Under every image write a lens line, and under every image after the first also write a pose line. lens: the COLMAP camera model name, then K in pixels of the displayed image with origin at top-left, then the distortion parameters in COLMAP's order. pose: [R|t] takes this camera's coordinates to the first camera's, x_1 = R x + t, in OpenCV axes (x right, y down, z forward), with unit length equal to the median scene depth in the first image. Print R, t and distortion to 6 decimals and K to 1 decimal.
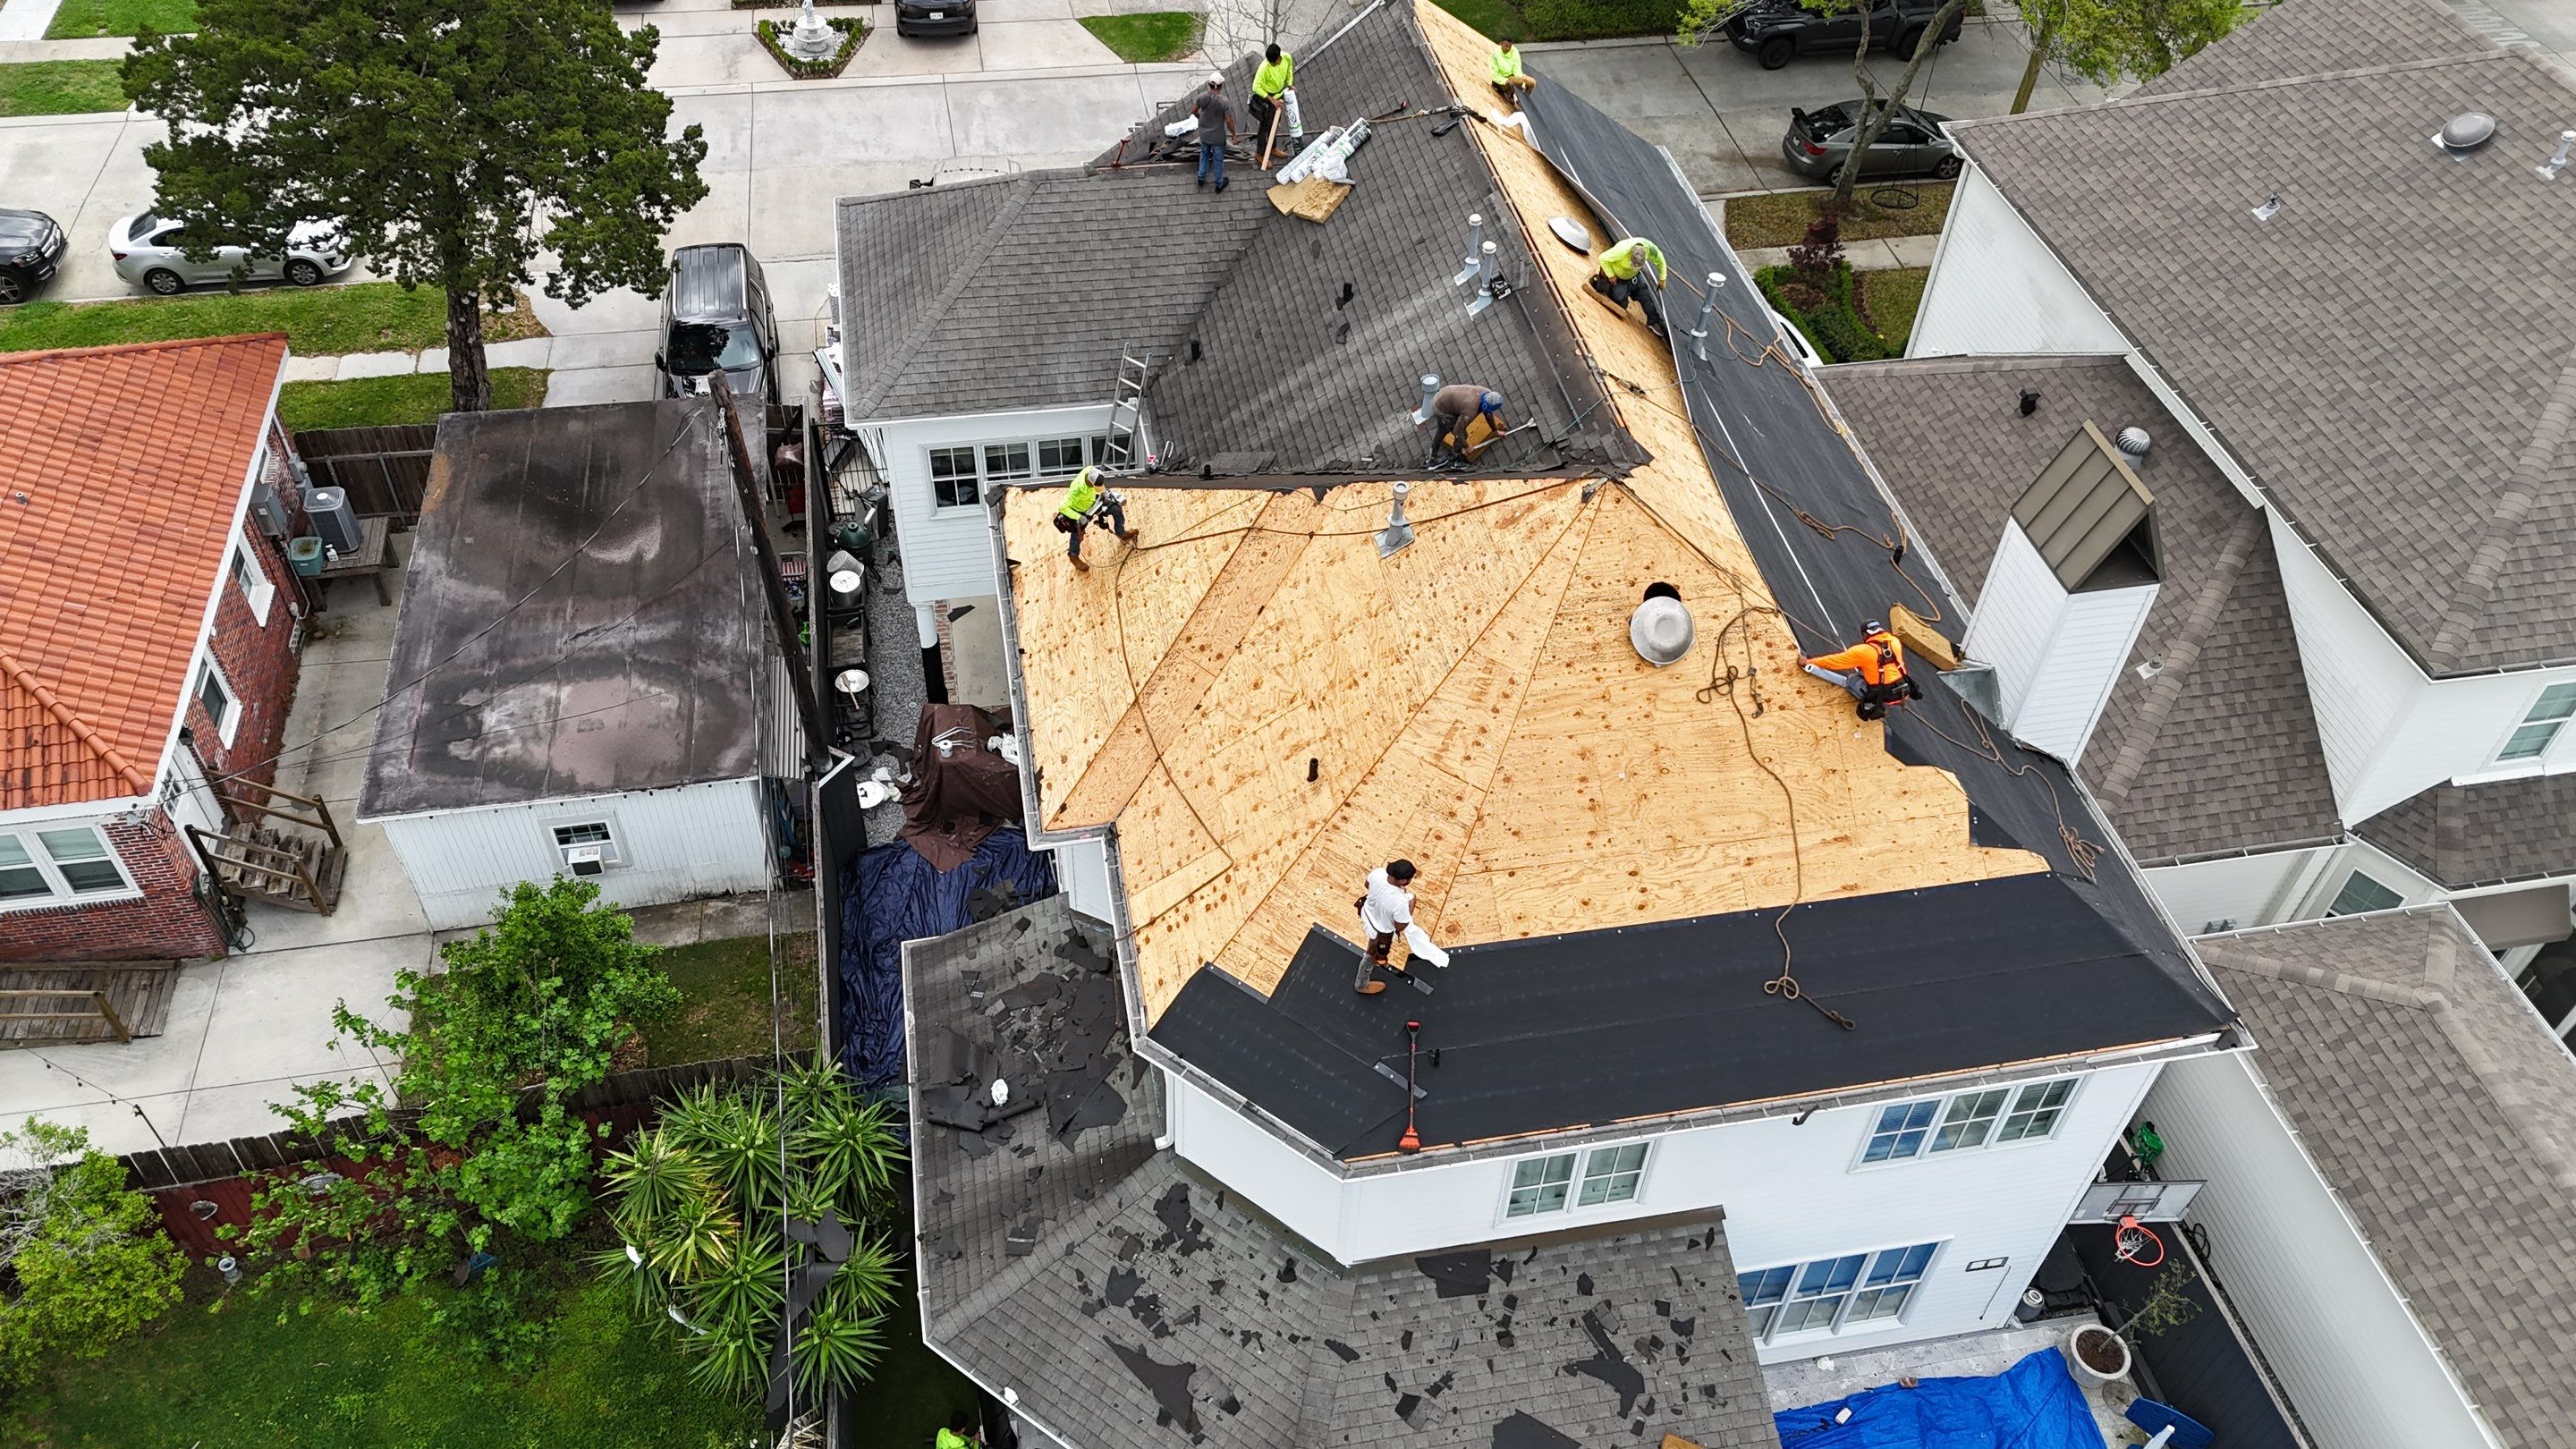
lens RADIAL K [[1885.8, 0, 1282.8], [0, 1885.8, 711.7], [0, 0, 1]] dist [0.078830, -0.075832]
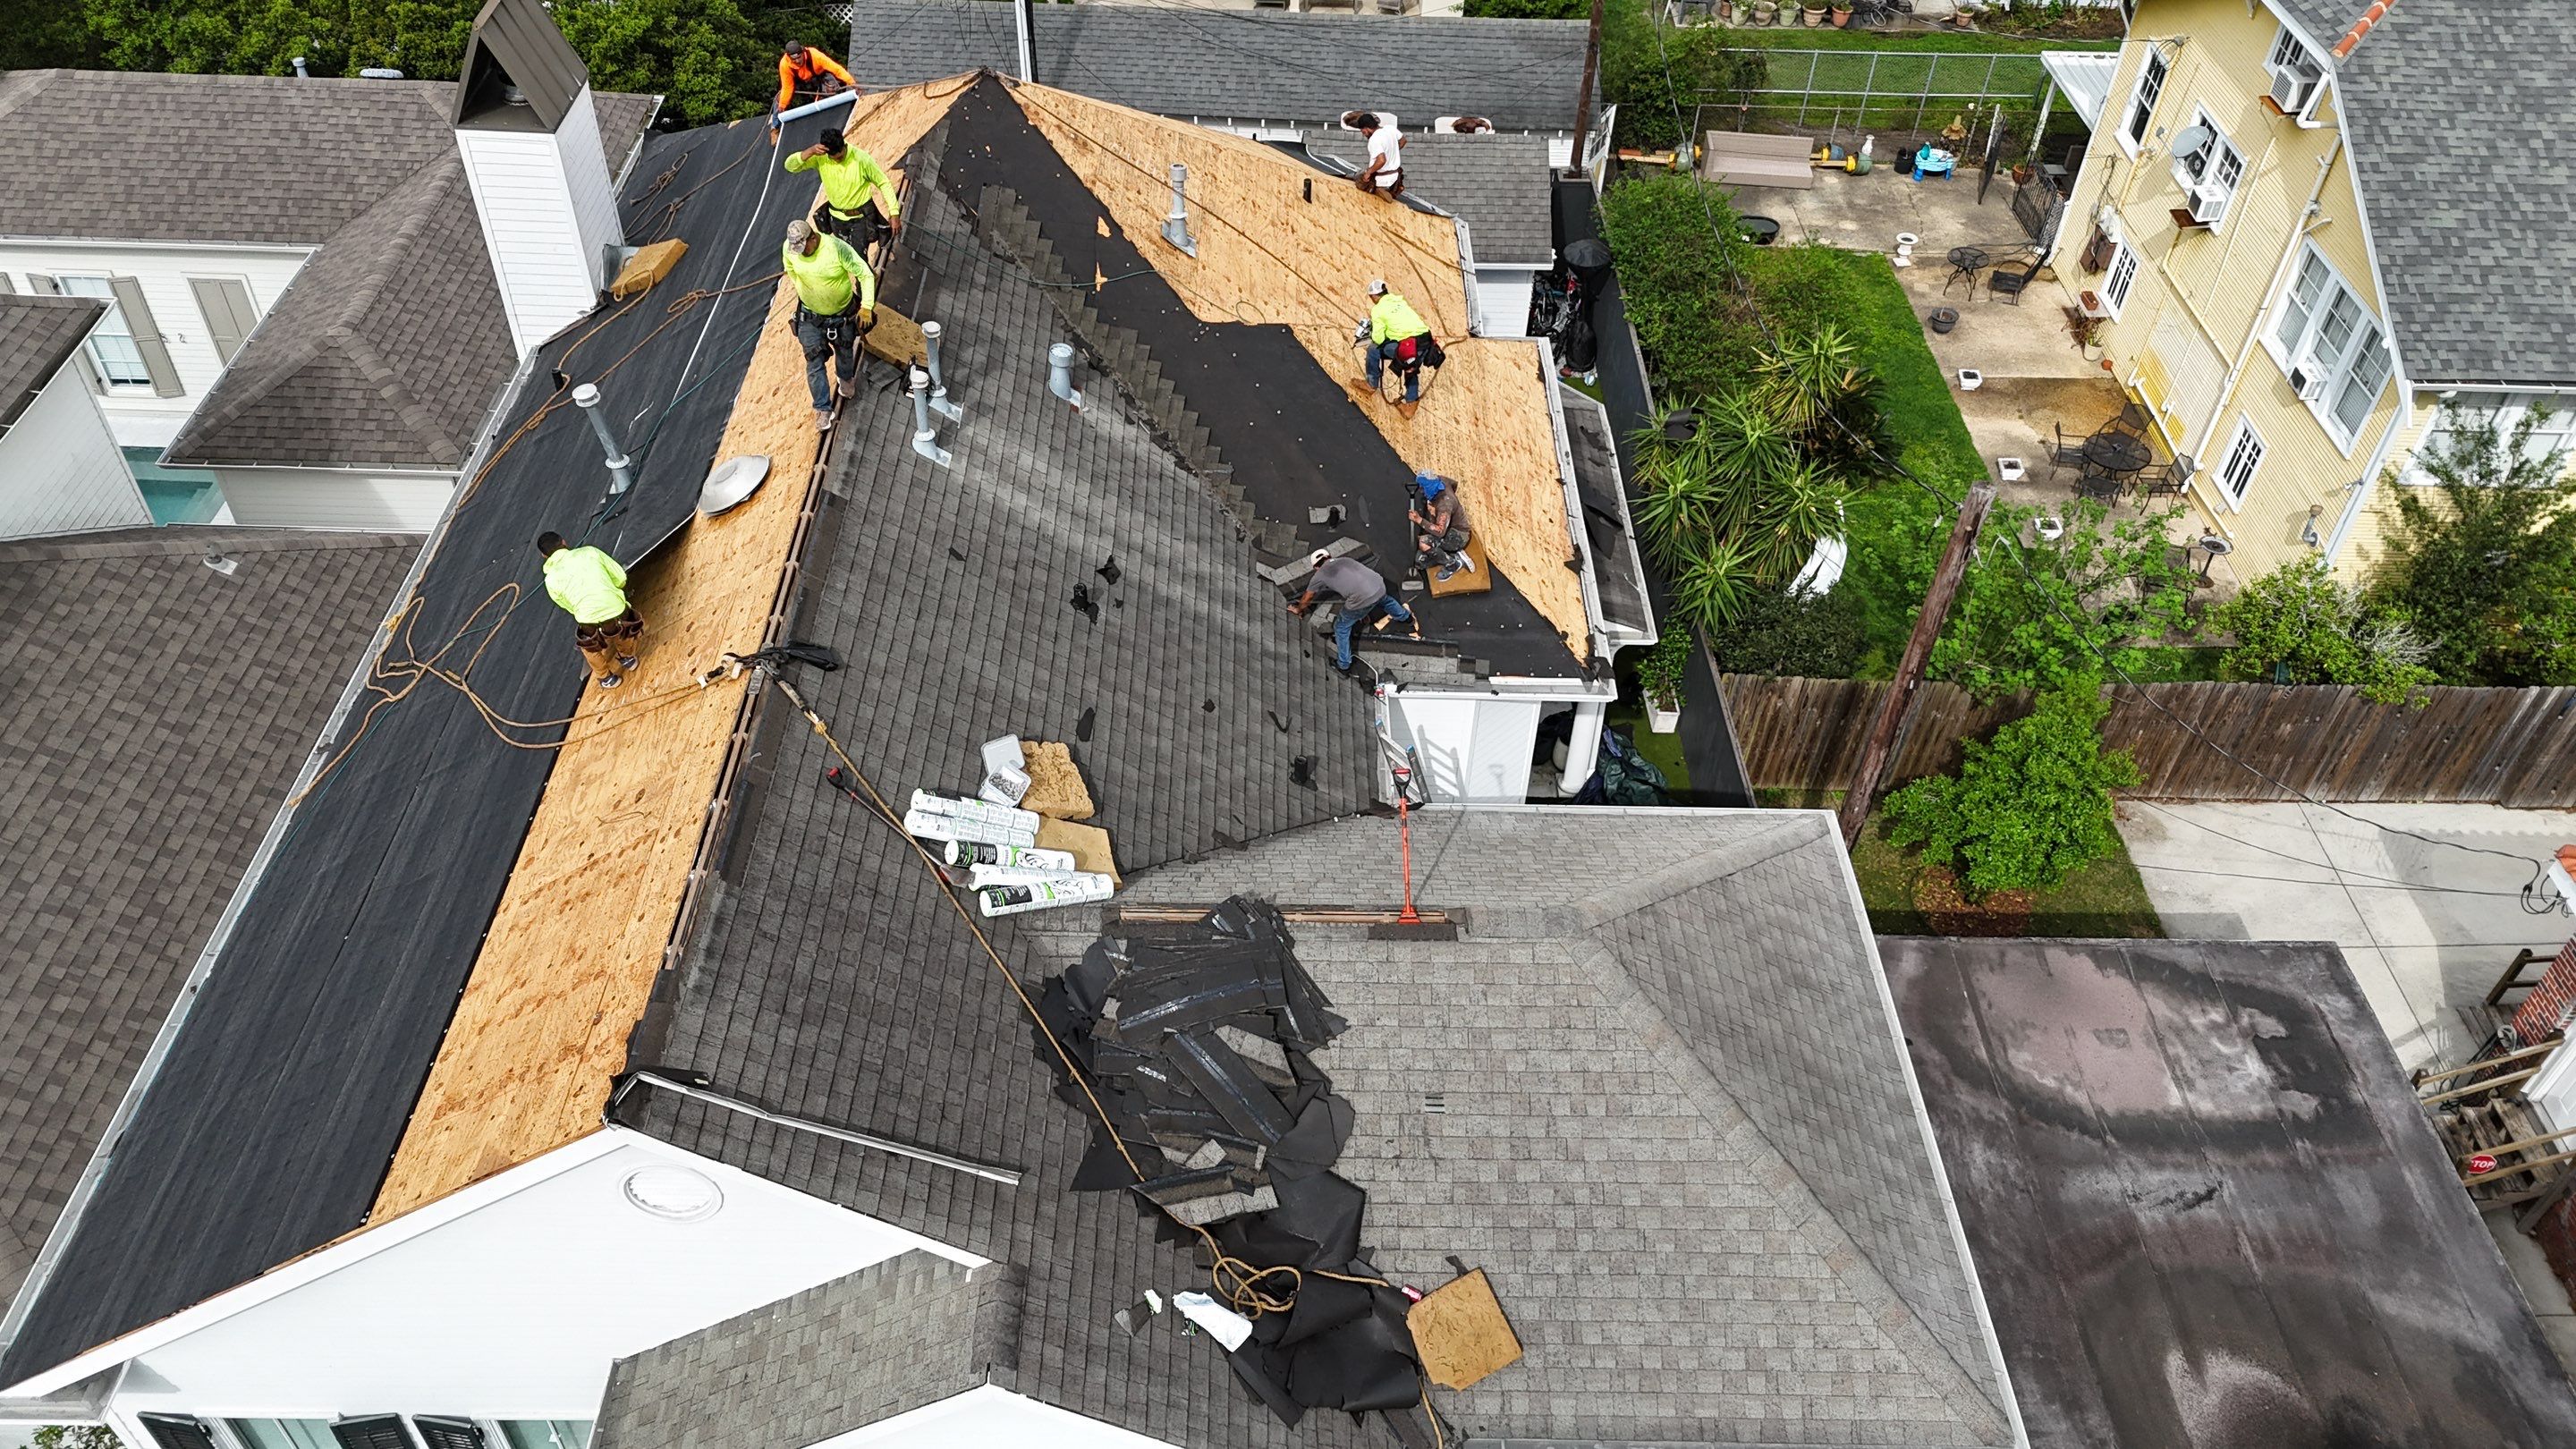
lens RADIAL K [[1885.8, 0, 1282.8], [0, 1885.8, 711.7], [0, 0, 1]] dist [0.078830, -0.075832]
pose [[-0.980779, -0.171055, 0.093880, -0.088163], [0.087130, 0.046565, 0.995108, -0.754277], [-0.174589, 0.984161, -0.030766, 0.925110]]
